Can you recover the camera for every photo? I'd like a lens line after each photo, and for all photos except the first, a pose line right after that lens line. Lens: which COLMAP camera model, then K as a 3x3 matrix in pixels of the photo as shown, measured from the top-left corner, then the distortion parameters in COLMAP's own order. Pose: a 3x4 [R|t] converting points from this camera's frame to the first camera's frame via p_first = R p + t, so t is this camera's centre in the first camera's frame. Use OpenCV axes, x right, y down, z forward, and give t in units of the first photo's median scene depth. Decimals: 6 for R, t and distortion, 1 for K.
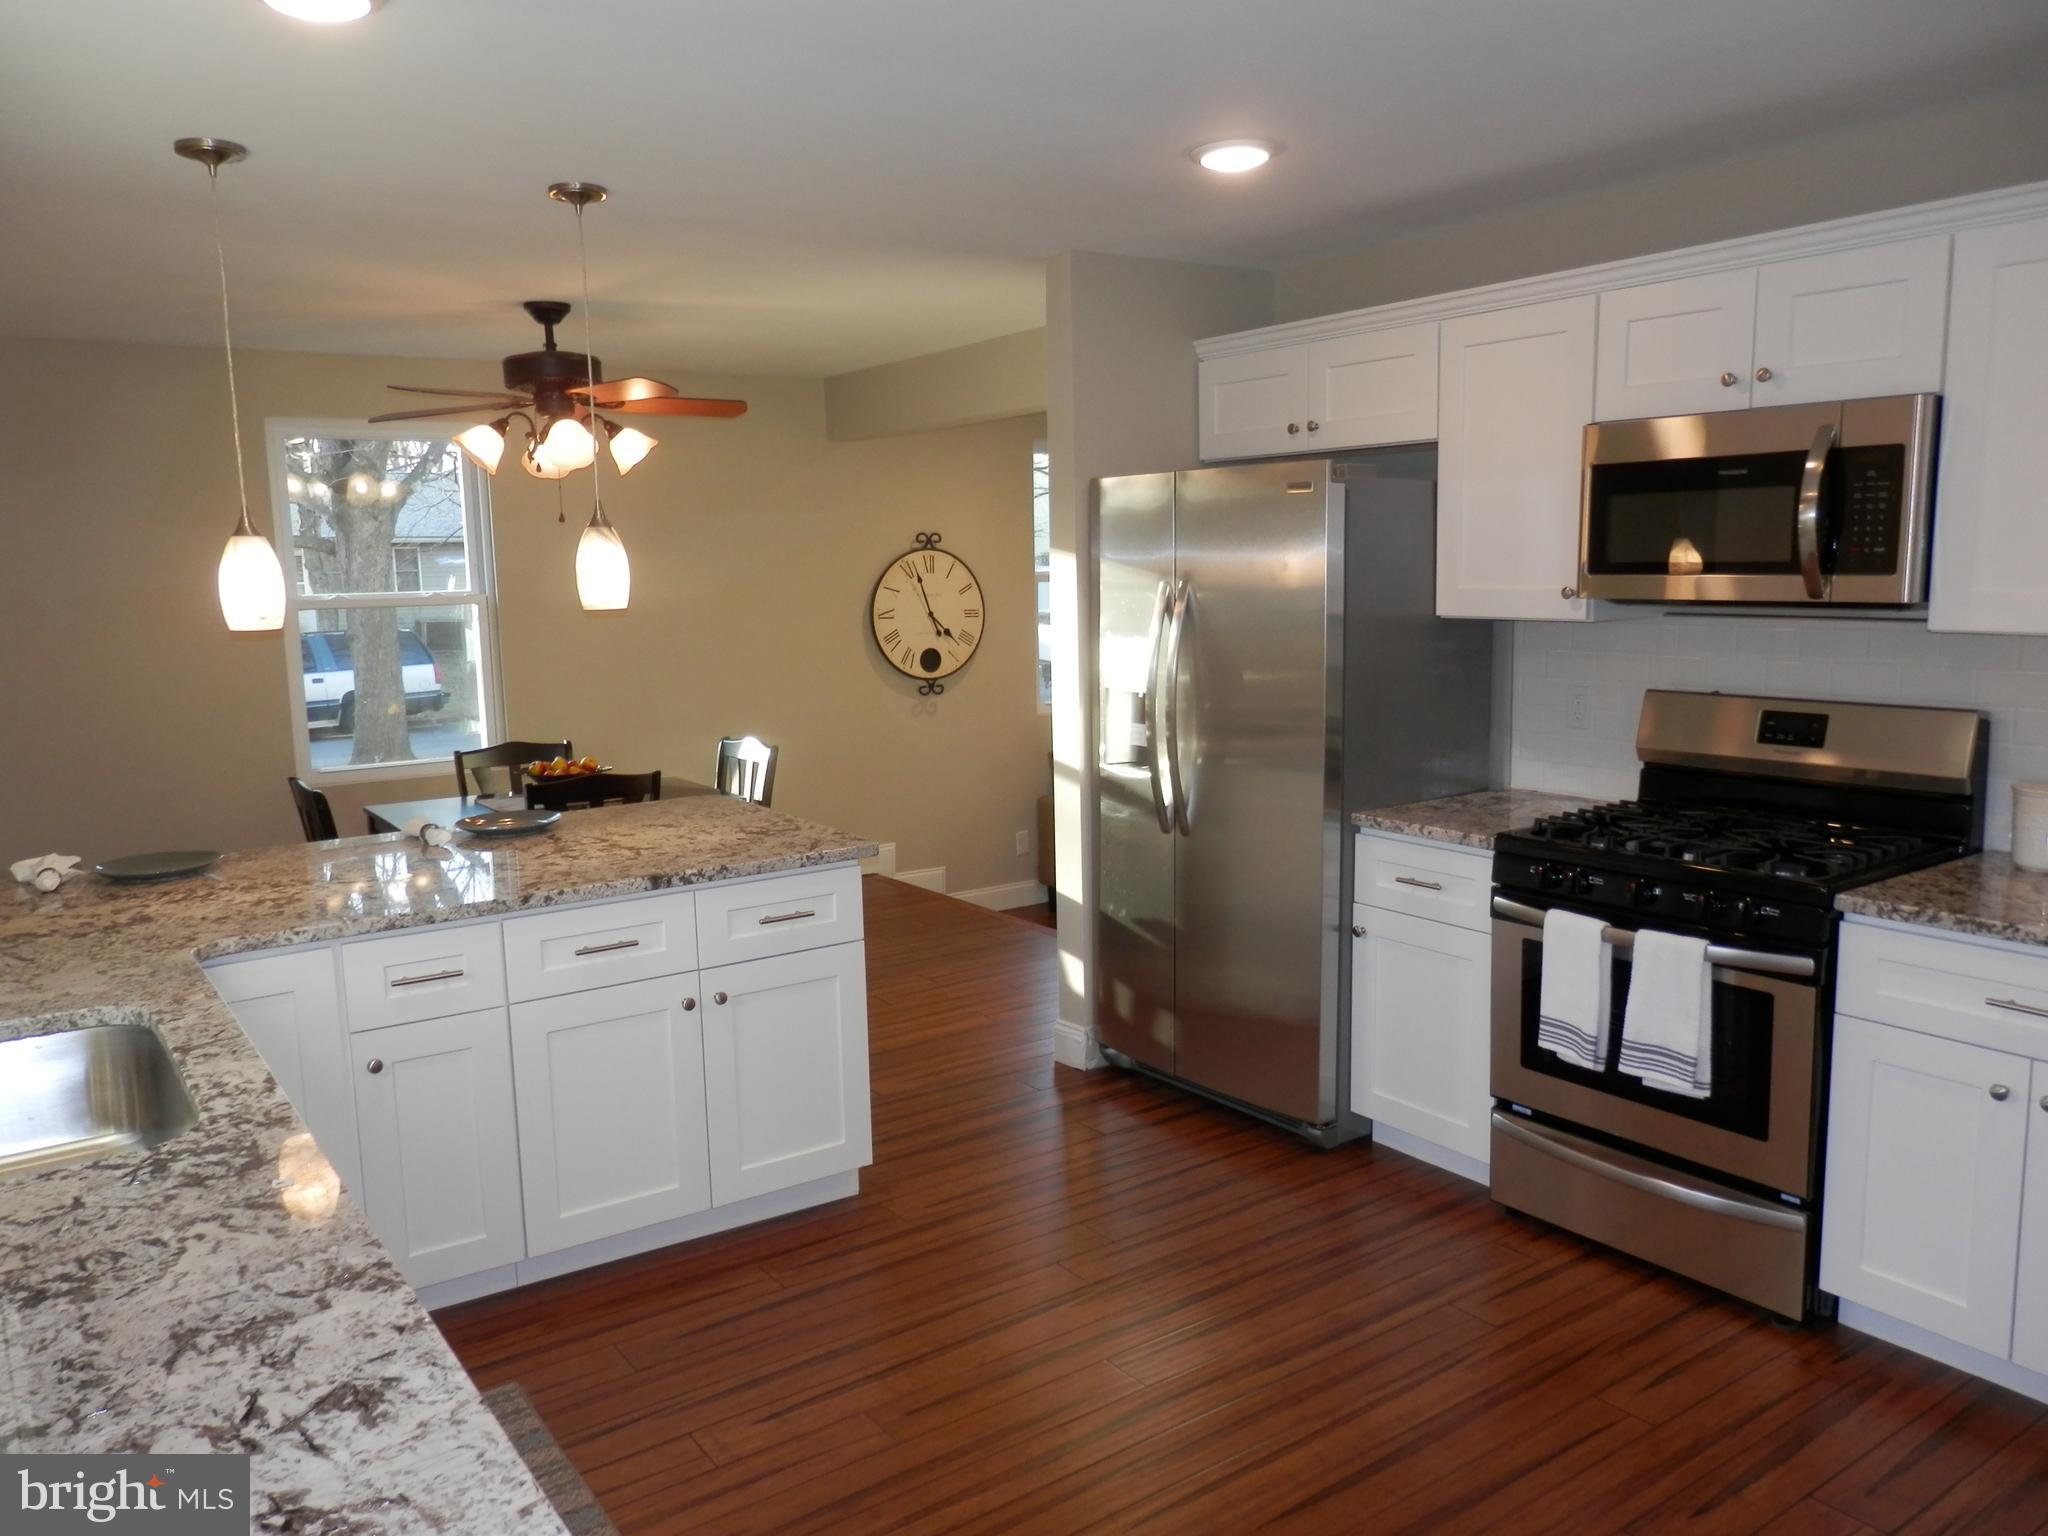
lens RADIAL K [[1525.6, 0, 1017.0], [0, 1525.6, 764.0], [0, 0, 1]] dist [0.003869, 0.006697]
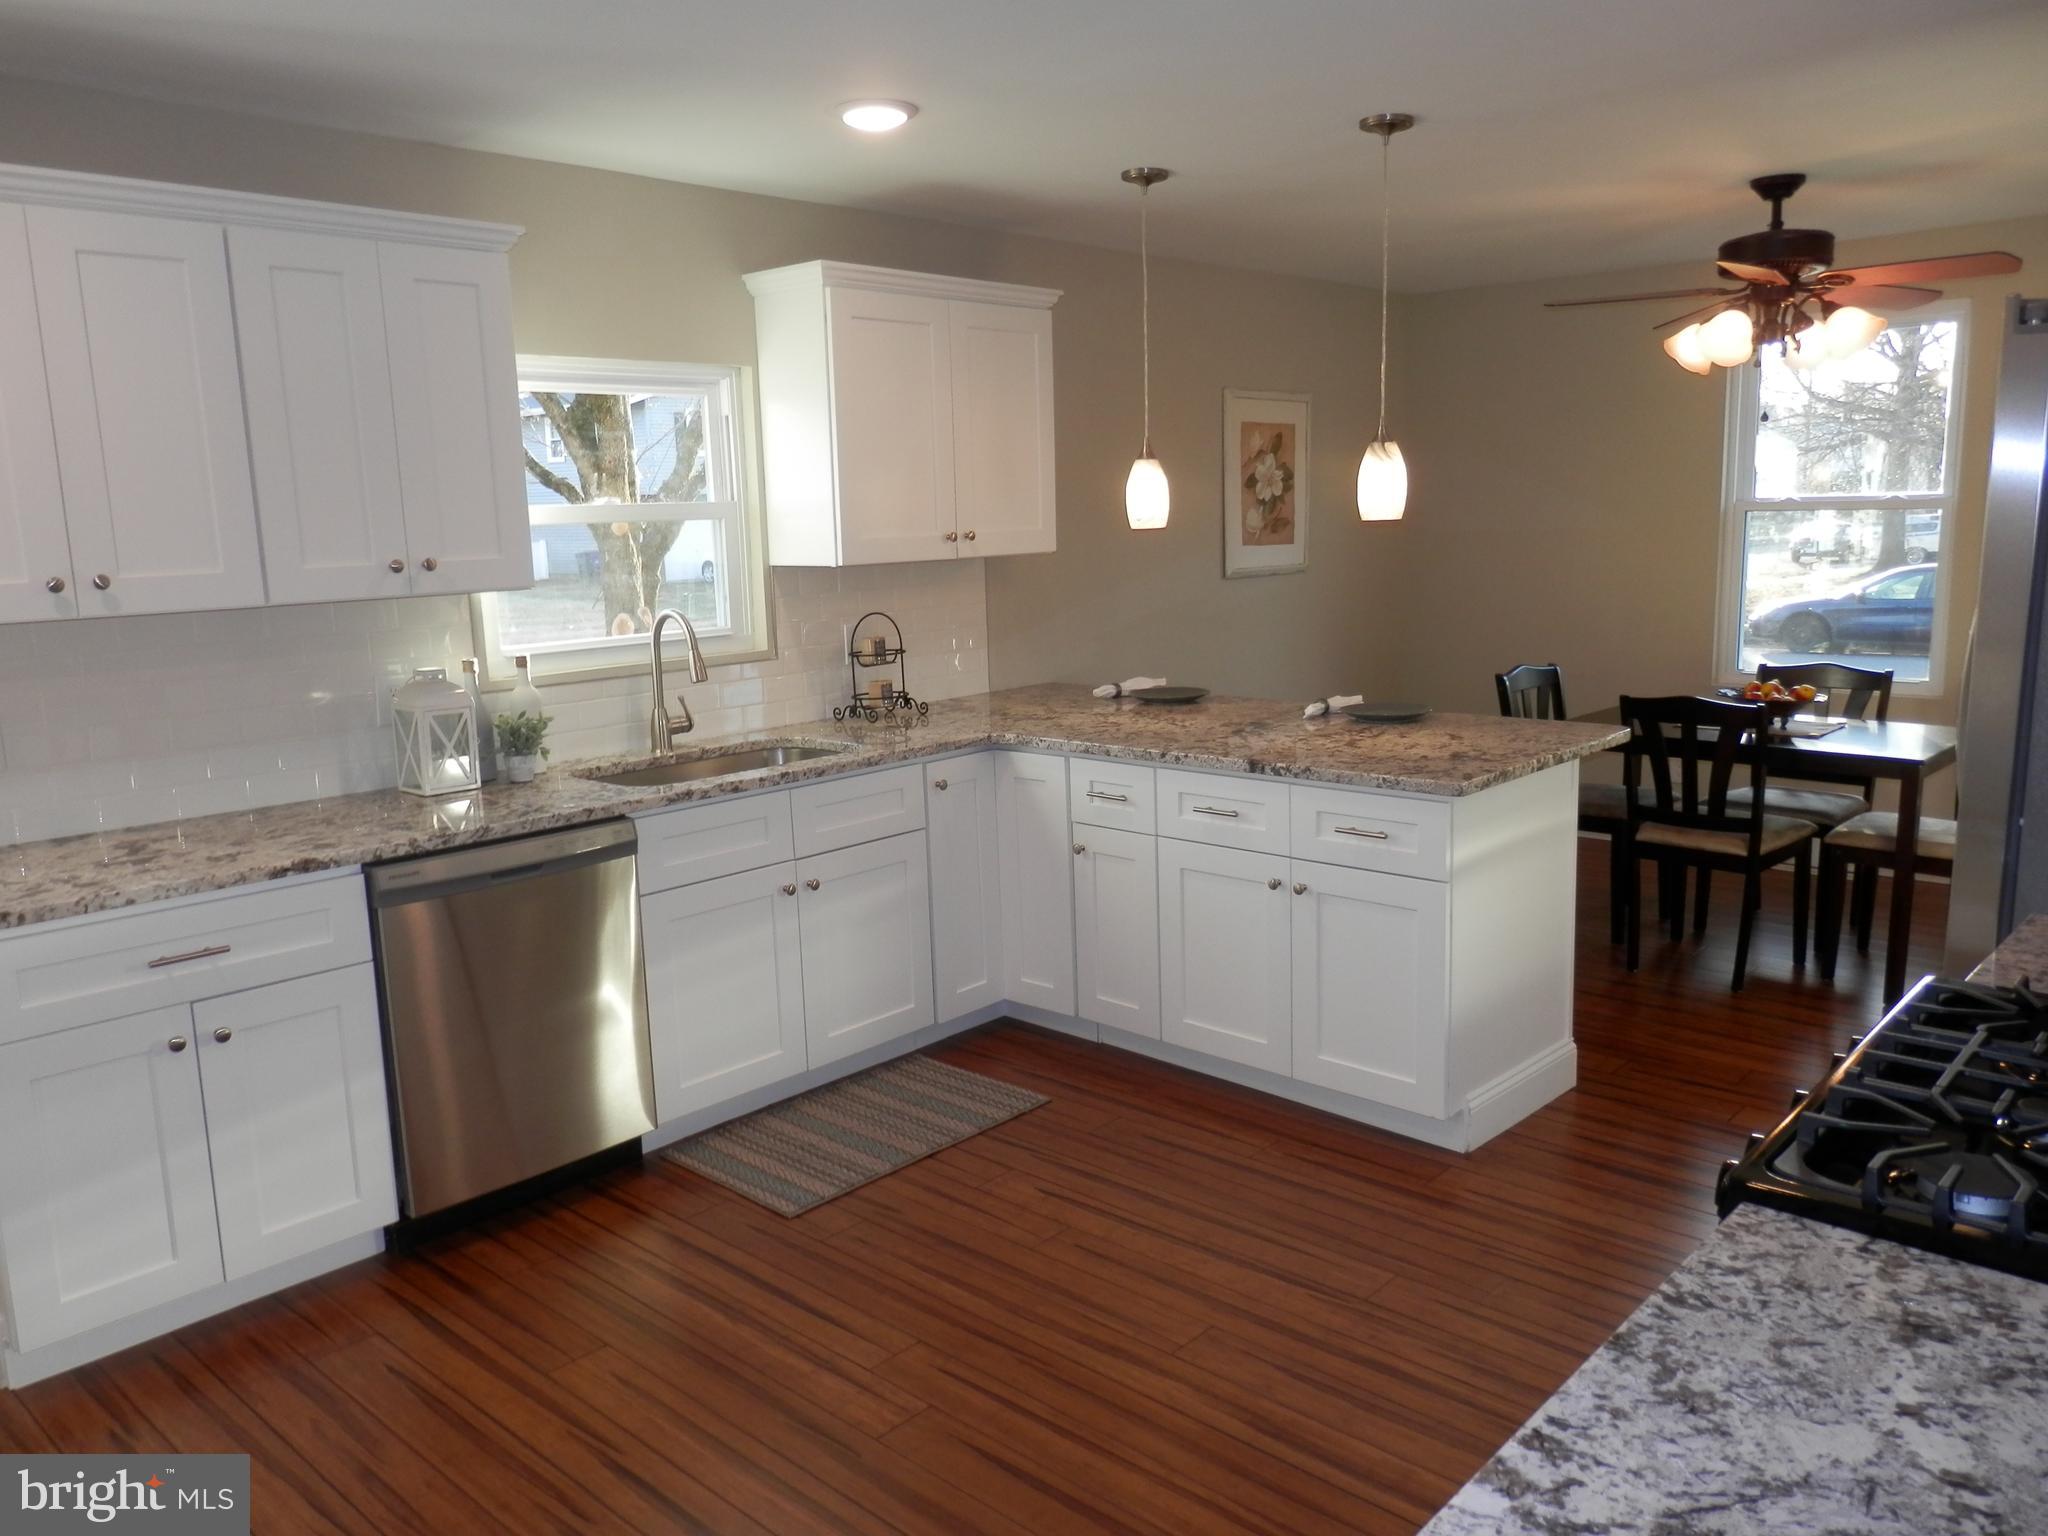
lens RADIAL K [[1525.6, 0, 1030.9], [0, 1525.6, 766.2], [0, 0, 1]] dist [0.003869, 0.006697]
pose [[0.212233, 0.183357, -0.959863, 0.781113], [-0.111319, 0.980382, 0.162663, -0.084483], [0.970858, 0.072329, 0.228480, 0.568985]]
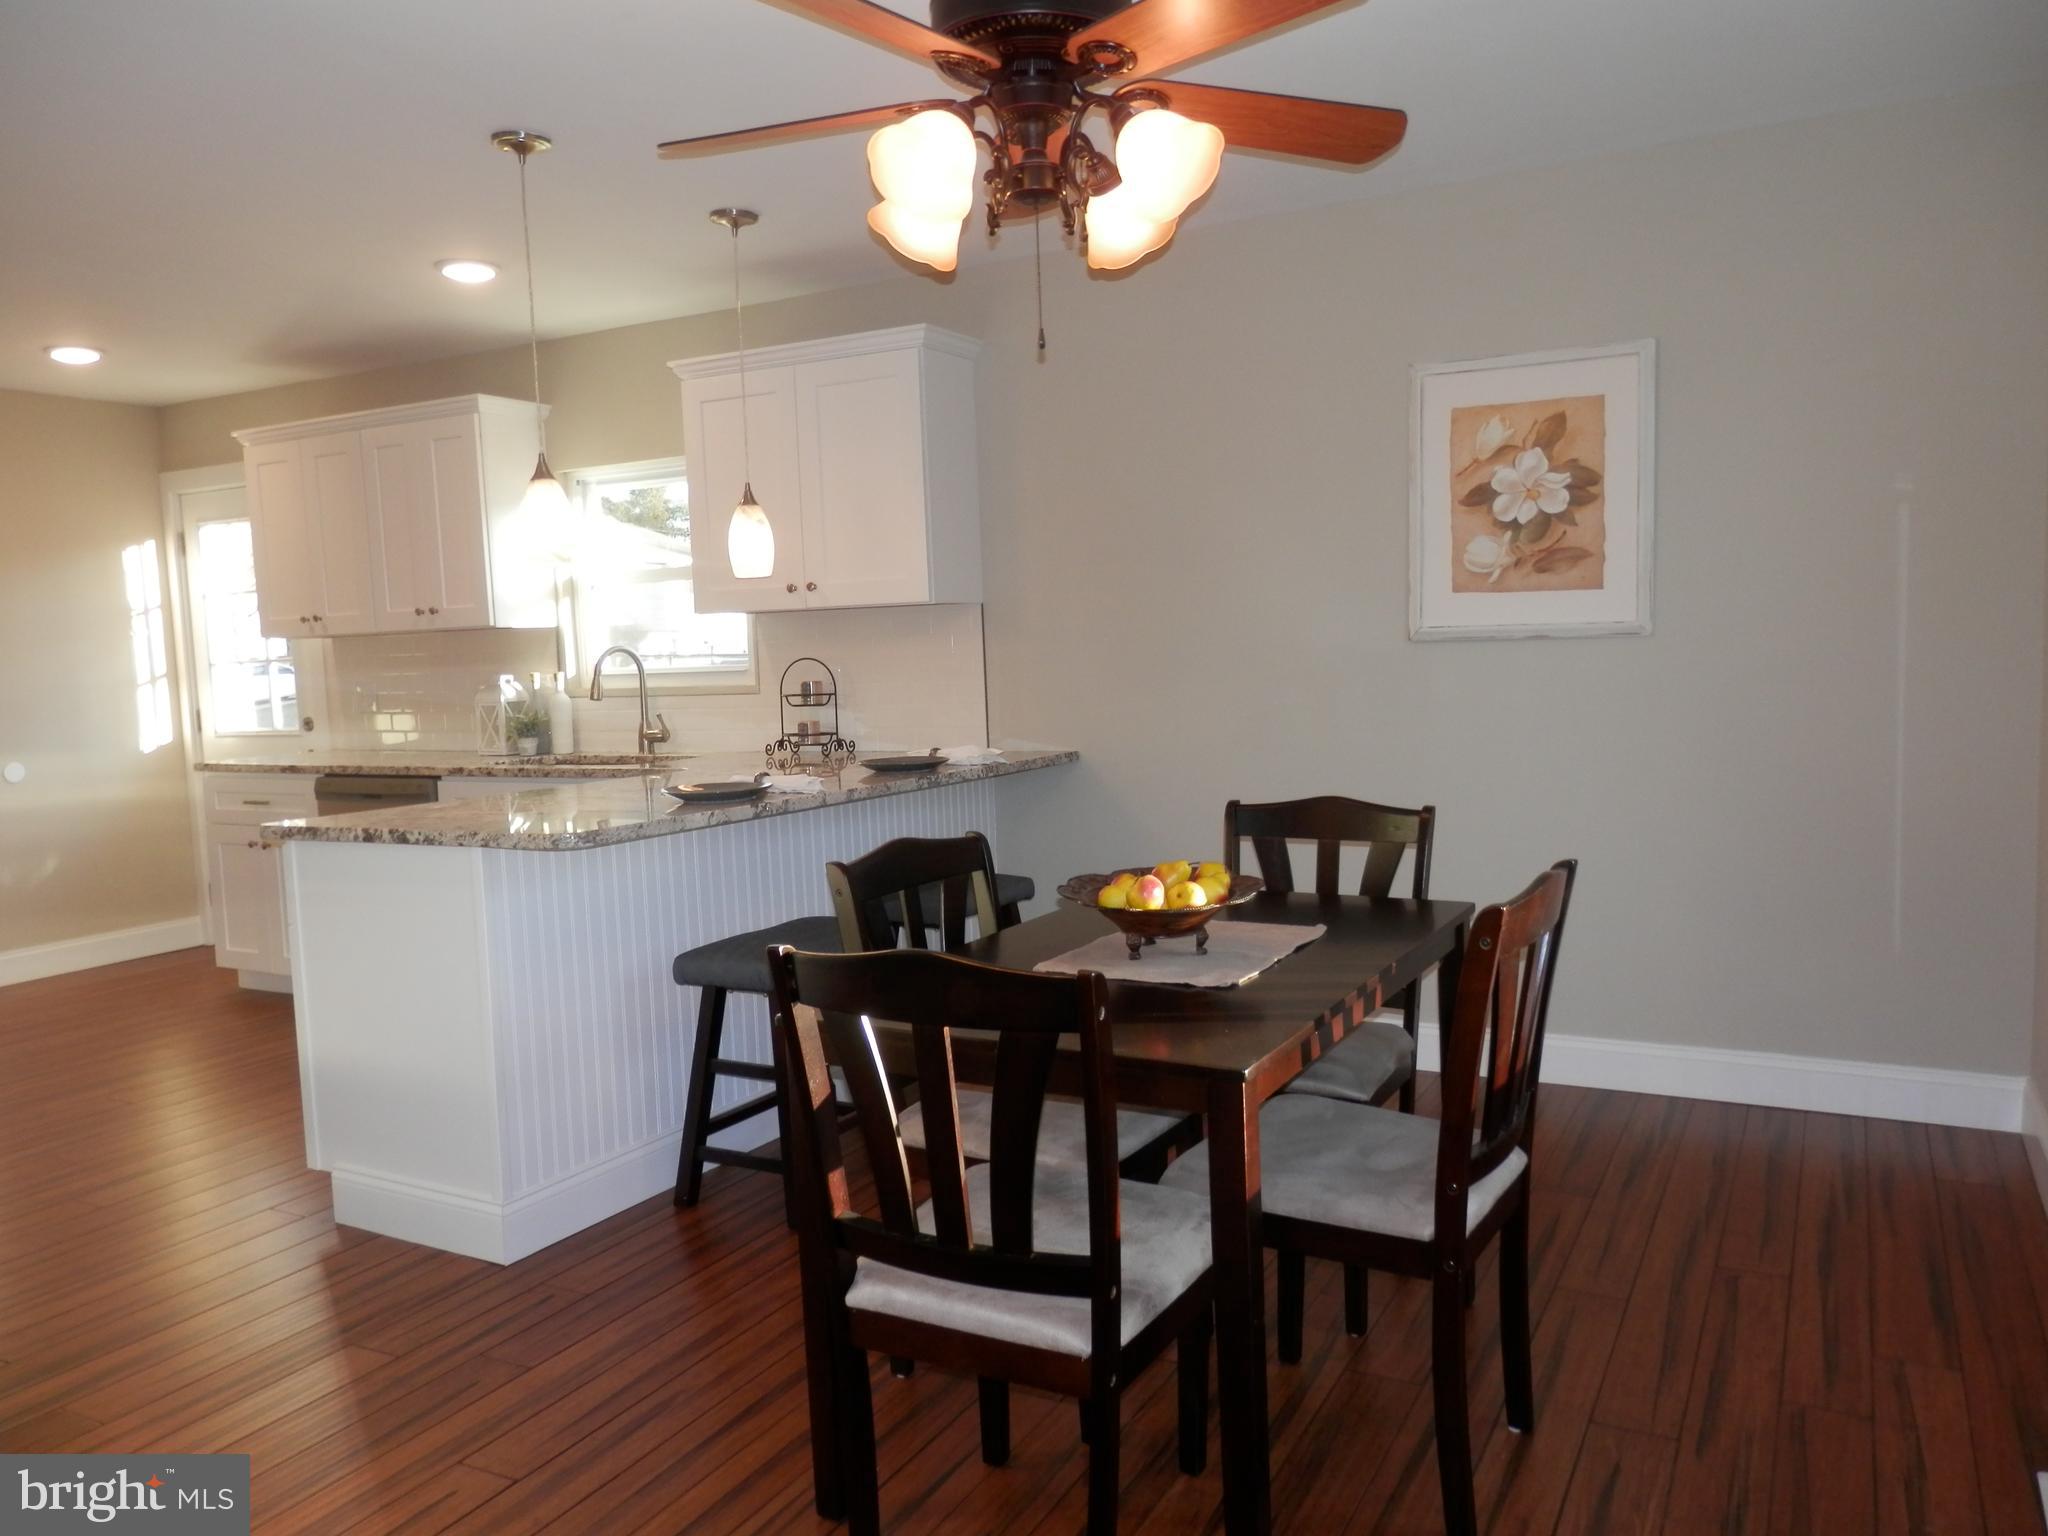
lens RADIAL K [[1525.6, 0, 1023.5], [0, 1525.6, 773.8], [0, 0, 1]] dist [0.003869, 0.006697]
pose [[-0.892027, 0.094408, -0.442011, -0.103381], [-0.005437, 0.975630, 0.219355, -0.198948], [0.451949, 0.198074, -0.869775, 2.146980]]
